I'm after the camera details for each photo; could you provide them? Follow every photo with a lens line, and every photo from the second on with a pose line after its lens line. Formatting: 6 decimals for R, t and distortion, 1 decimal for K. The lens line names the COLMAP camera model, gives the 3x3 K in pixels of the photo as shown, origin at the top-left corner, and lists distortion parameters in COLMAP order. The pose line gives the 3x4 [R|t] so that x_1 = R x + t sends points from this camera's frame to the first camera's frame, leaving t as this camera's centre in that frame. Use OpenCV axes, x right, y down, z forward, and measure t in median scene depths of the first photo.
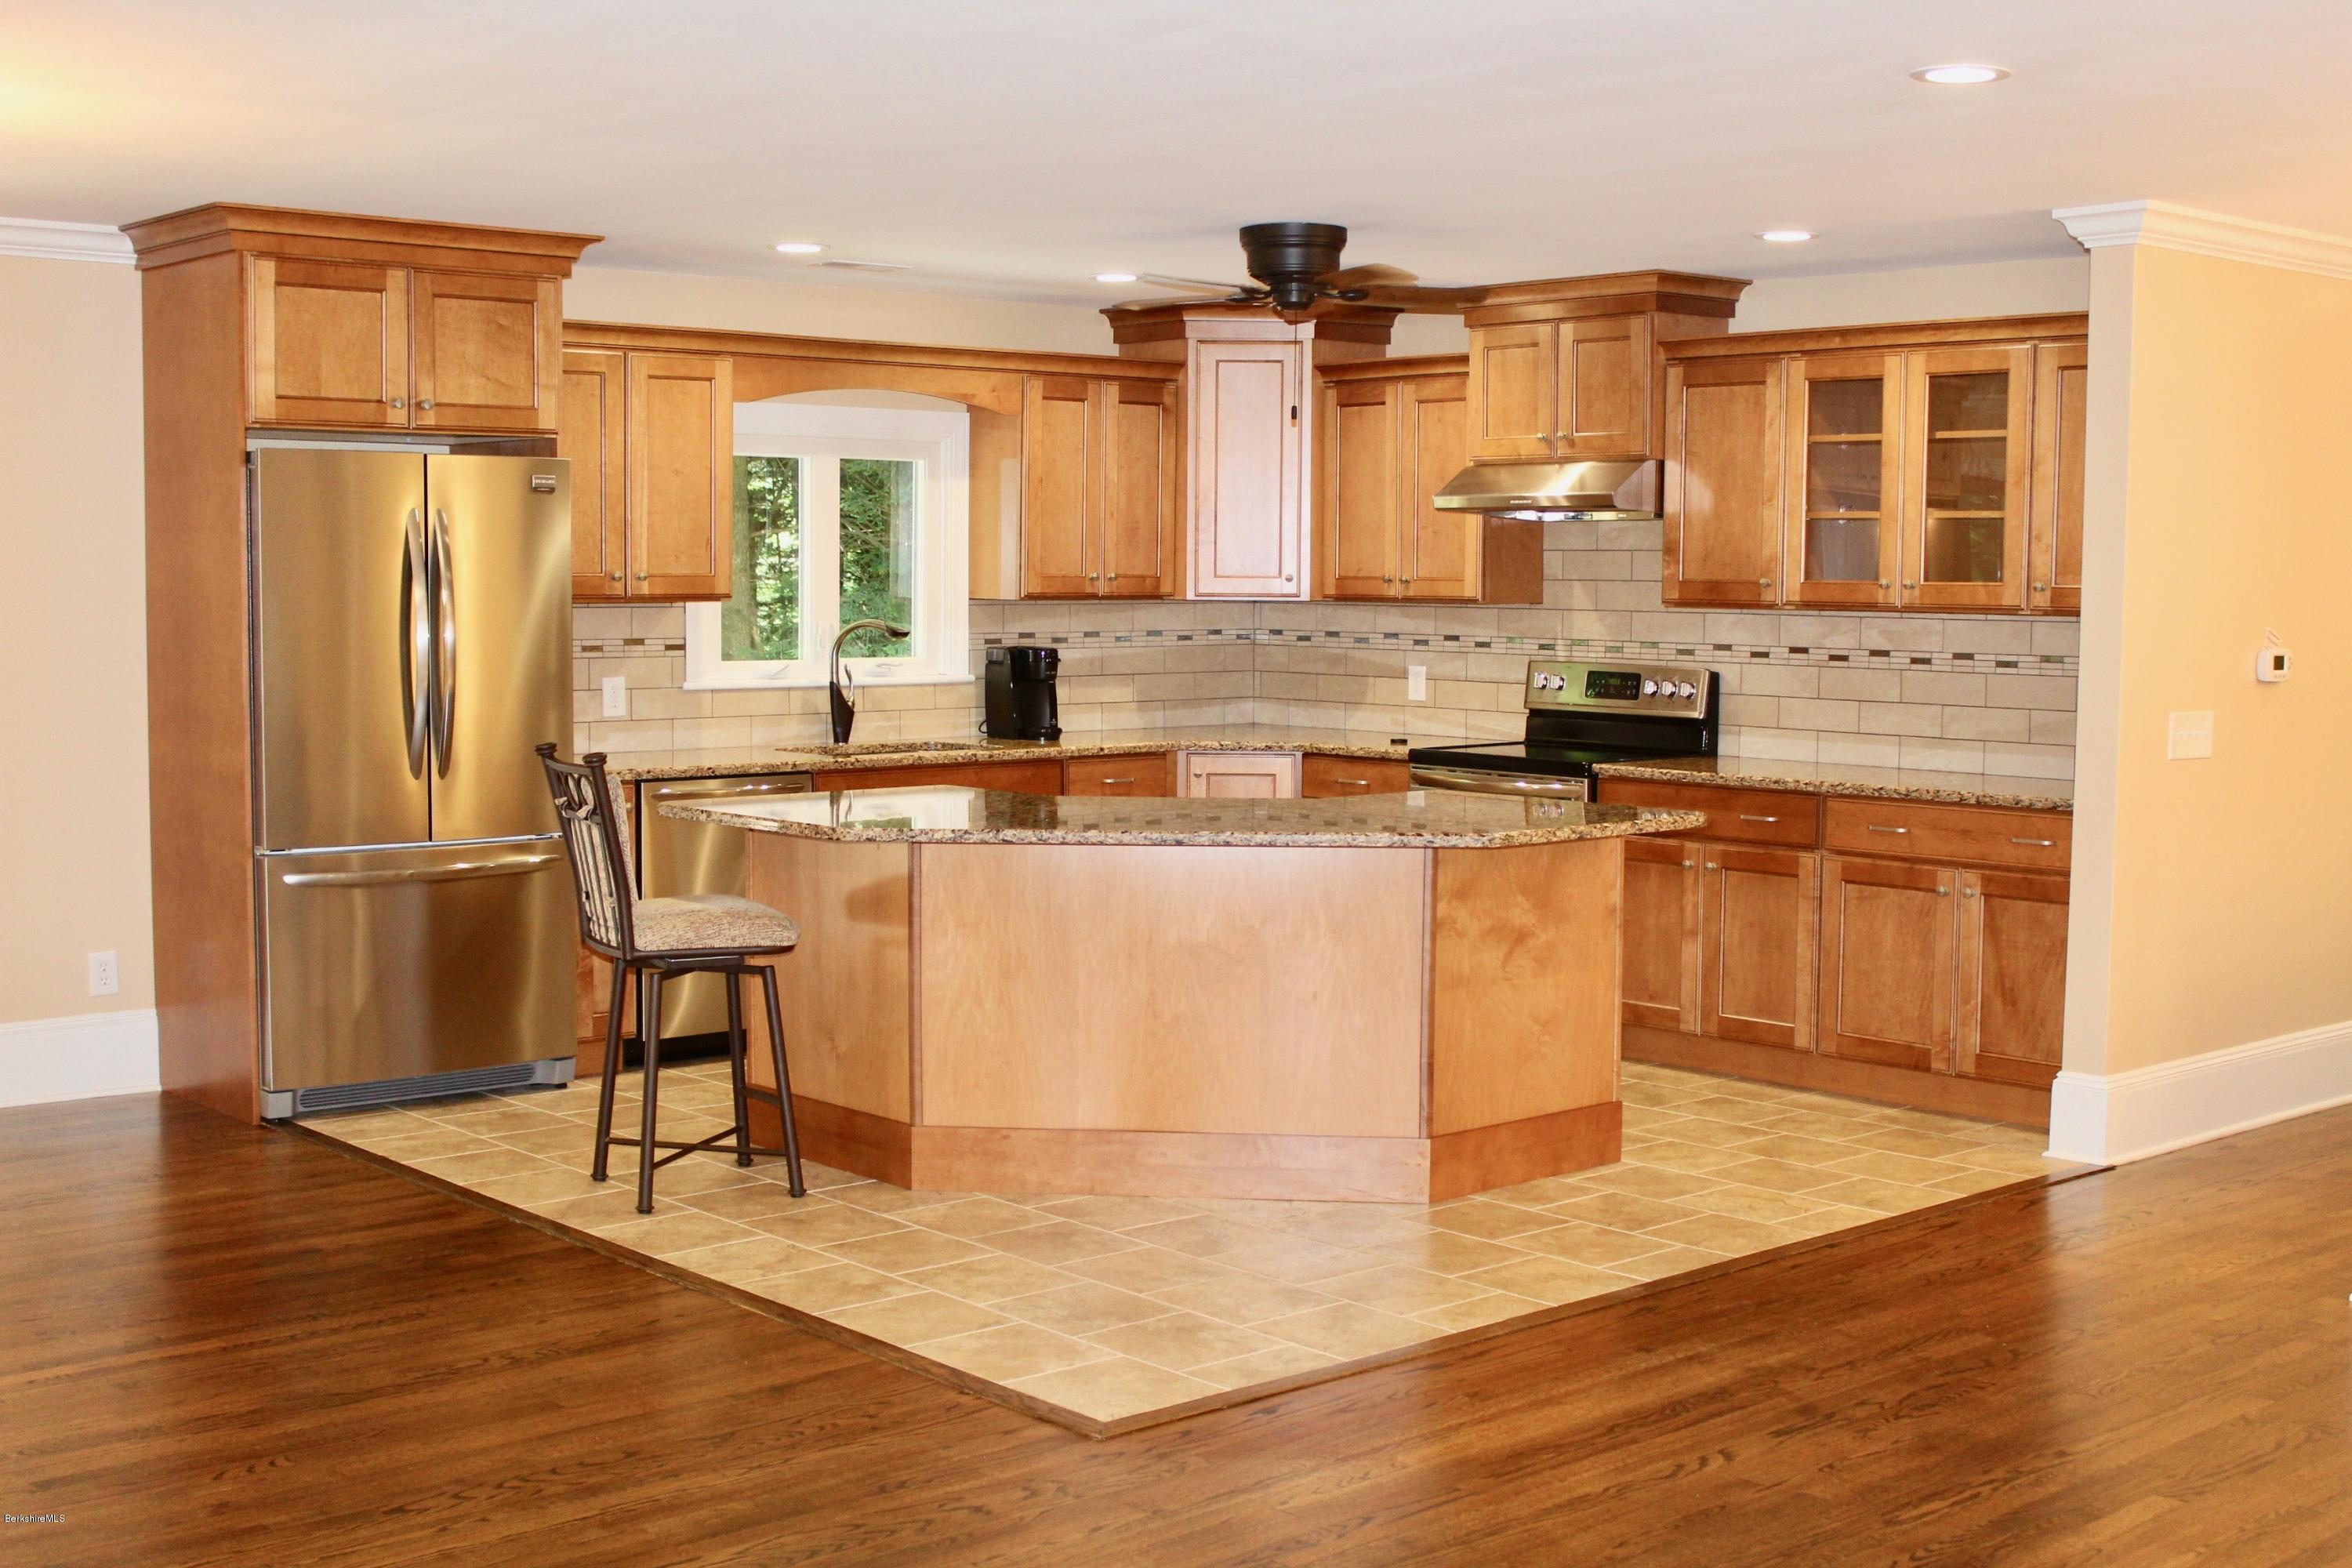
lens RADIAL K [[2706.1, 0, 1160.2], [0, 2706.1, 736.3], [0, 0, 1]] dist [-0.055642, 0.000000]
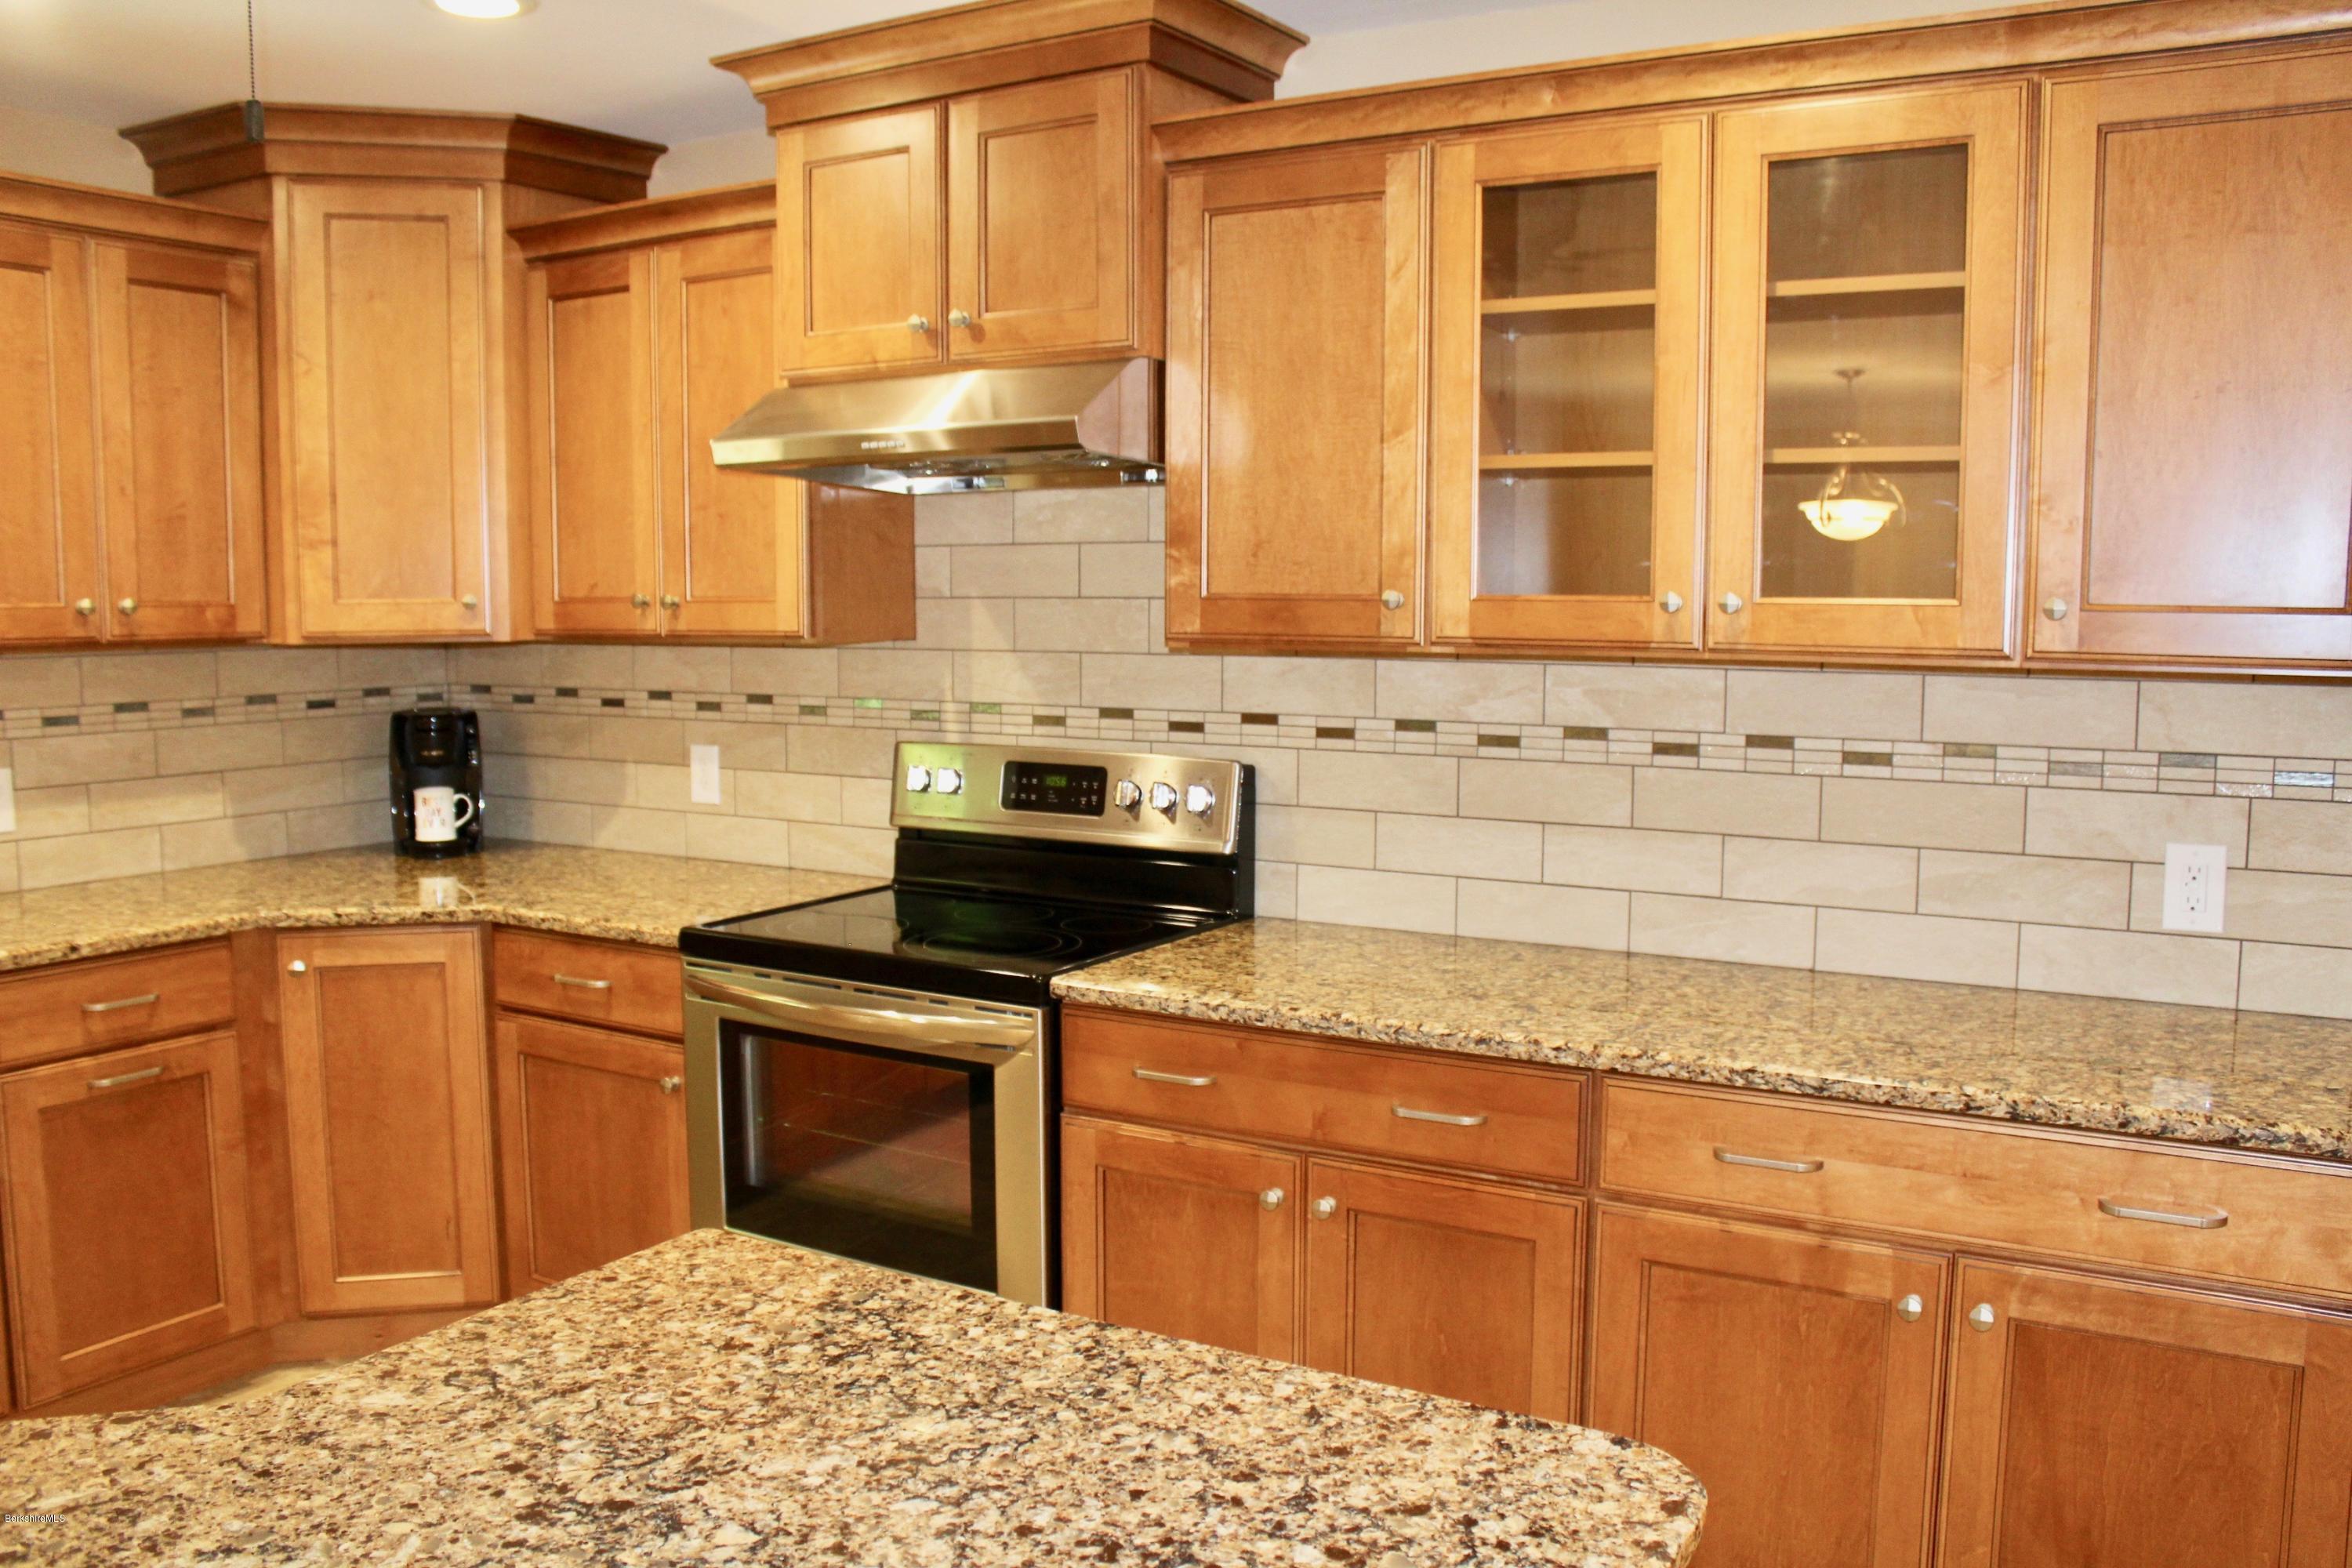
lens RADIAL K [[1966.0, 0, 1186.2], [0, 1966.0, 783.9], [0, 0, 1]] dist [-0.155100, 0.127112]
pose [[0.952236, -0.037689, 0.303029, 0.071409], [0.026369, 0.998796, 0.041362, -0.035425], [-0.304223, -0.031396, 0.952083, 0.606291]]
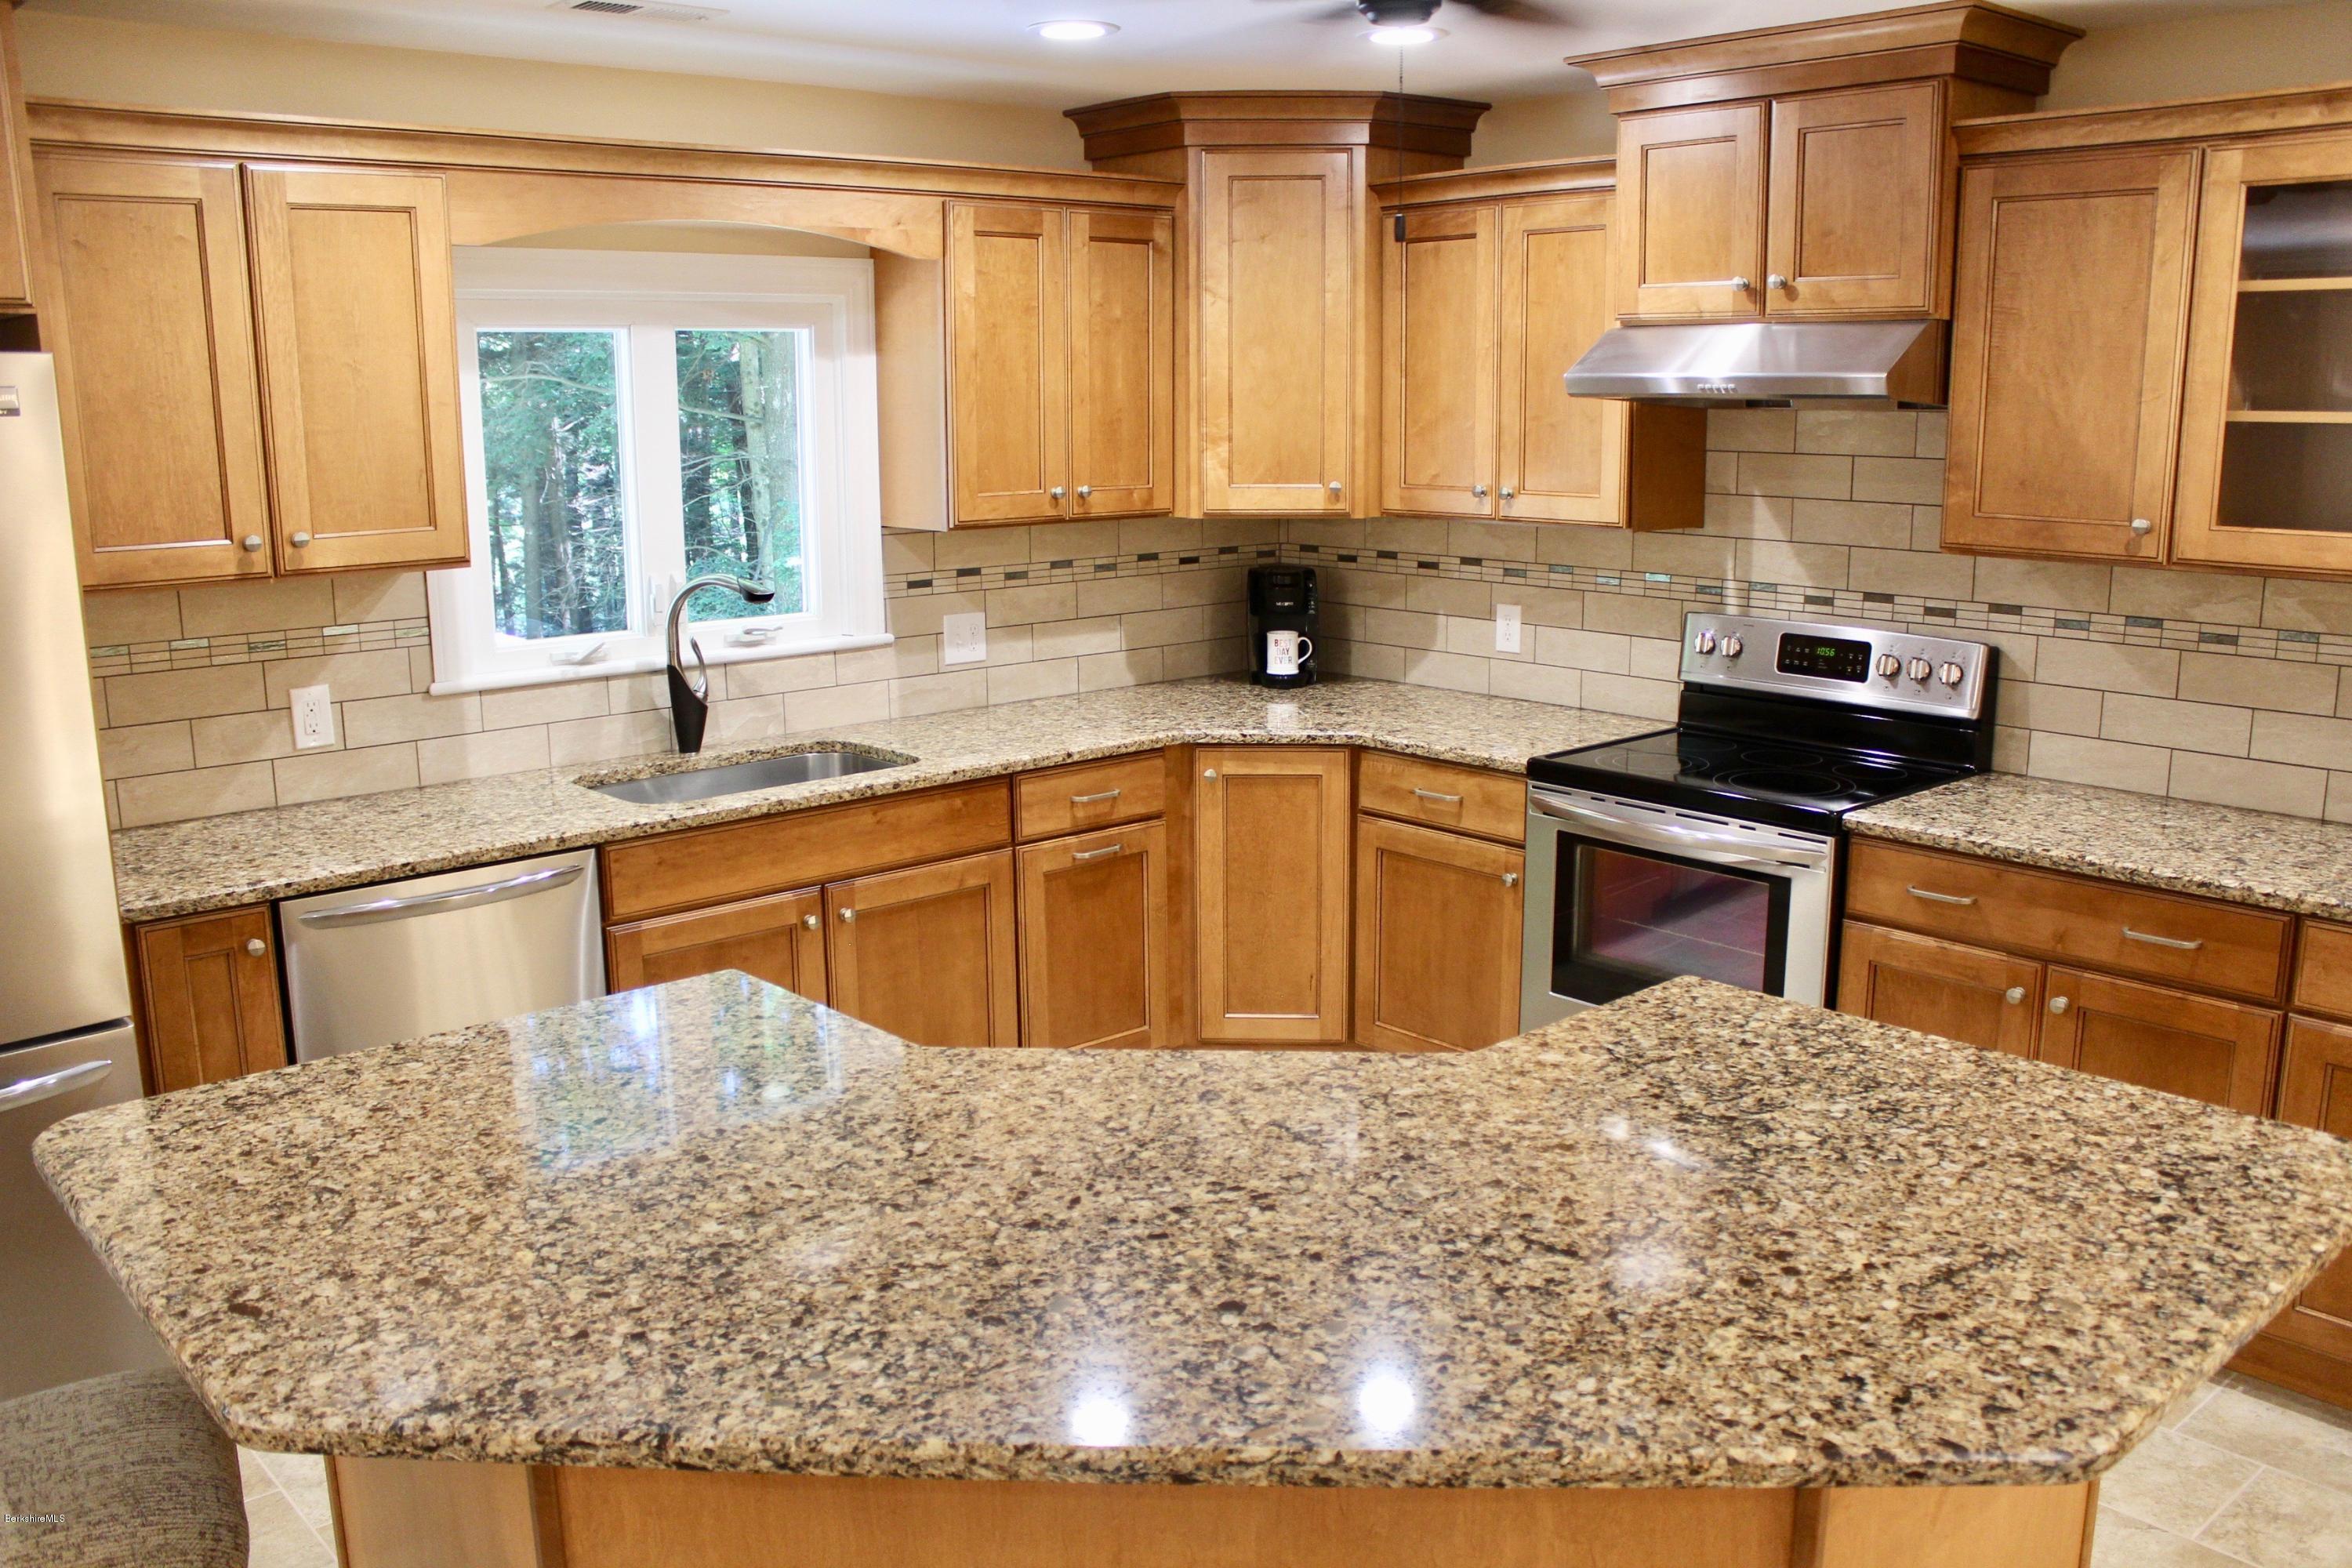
lens RADIAL K [[1966.0, 0, 1179.4], [0, 1966.0, 790.7], [0, 0, 1]] dist [-0.155100, 0.127112]
pose [[0.999882, -0.014756, 0.004335, 0.003737], [0.014026, 0.990538, 0.136520, -0.053877], [-0.006309, -0.136443, 0.990628, 0.513714]]
